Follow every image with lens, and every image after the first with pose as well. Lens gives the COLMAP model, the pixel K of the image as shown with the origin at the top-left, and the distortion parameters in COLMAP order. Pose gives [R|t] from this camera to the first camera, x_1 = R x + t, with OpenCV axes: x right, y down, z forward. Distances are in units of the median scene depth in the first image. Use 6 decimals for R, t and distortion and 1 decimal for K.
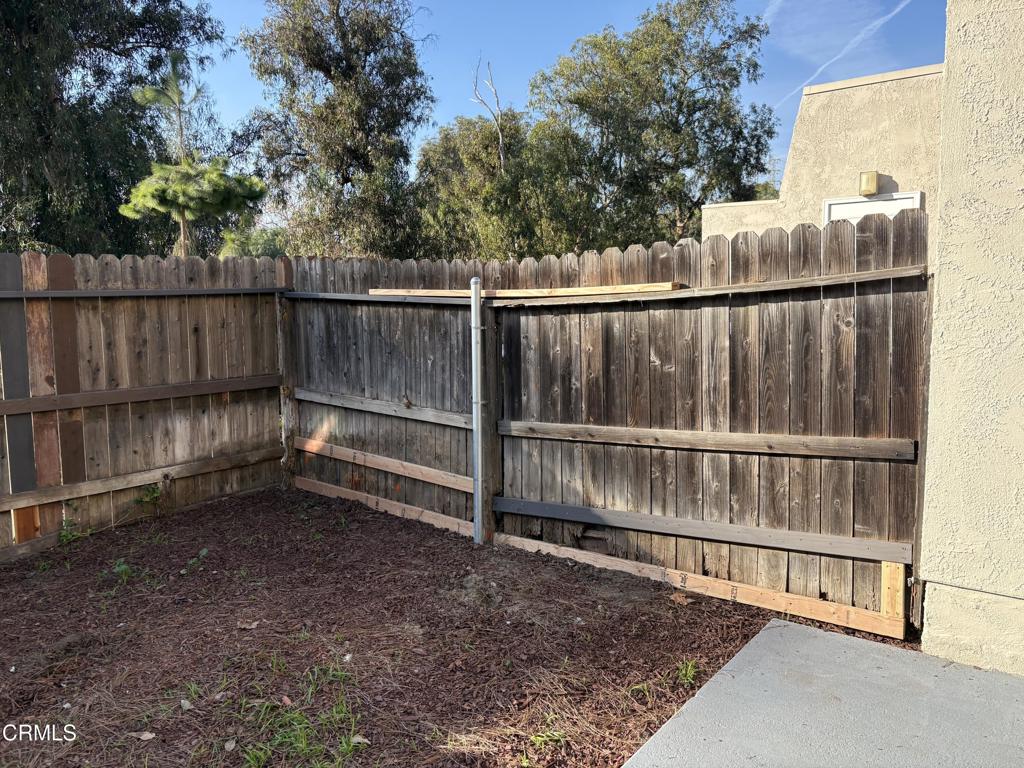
lens RADIAL K [[751.8, 0, 507.0], [0, 751.8, 380.8], [0, 0, 1]] dist [0.001931, 0.002757]
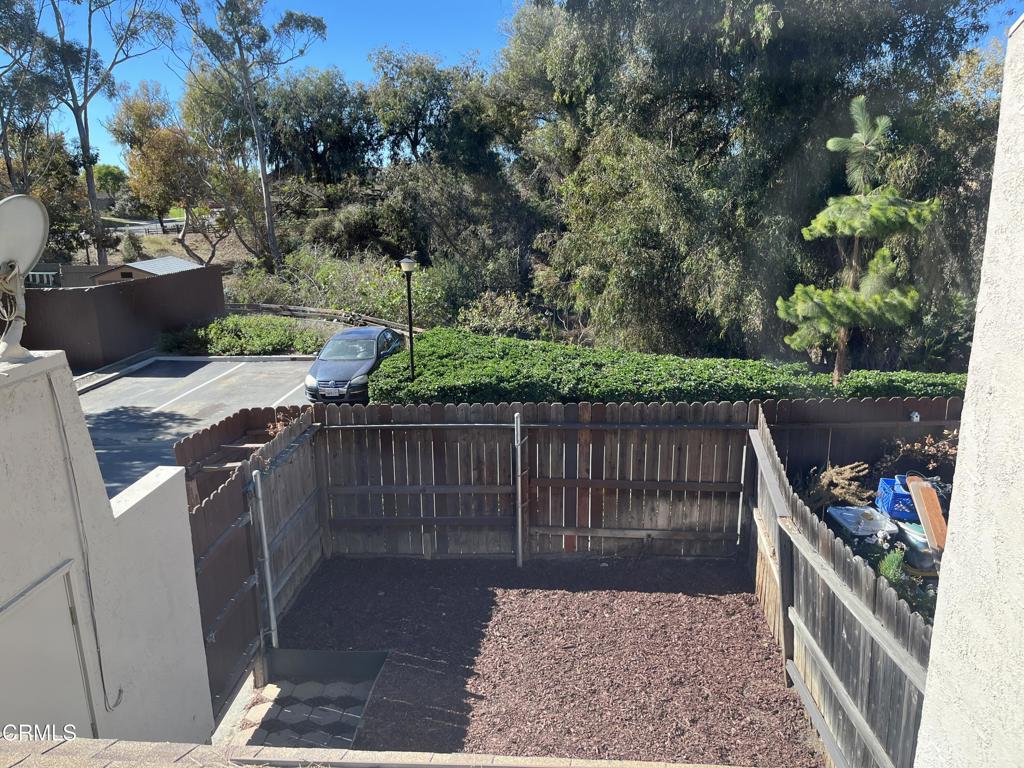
lens RADIAL K [[778.4, 0, 518.7], [0, 778.4, 382.2], [0, 0, 1]] dist [0.037495, -0.057530]
pose [[0.547591, 0.214570, -0.808767, 0.667121], [-0.085806, 0.975866, 0.200806, -0.503515], [0.832335, -0.040563, 0.552786, -0.125374]]
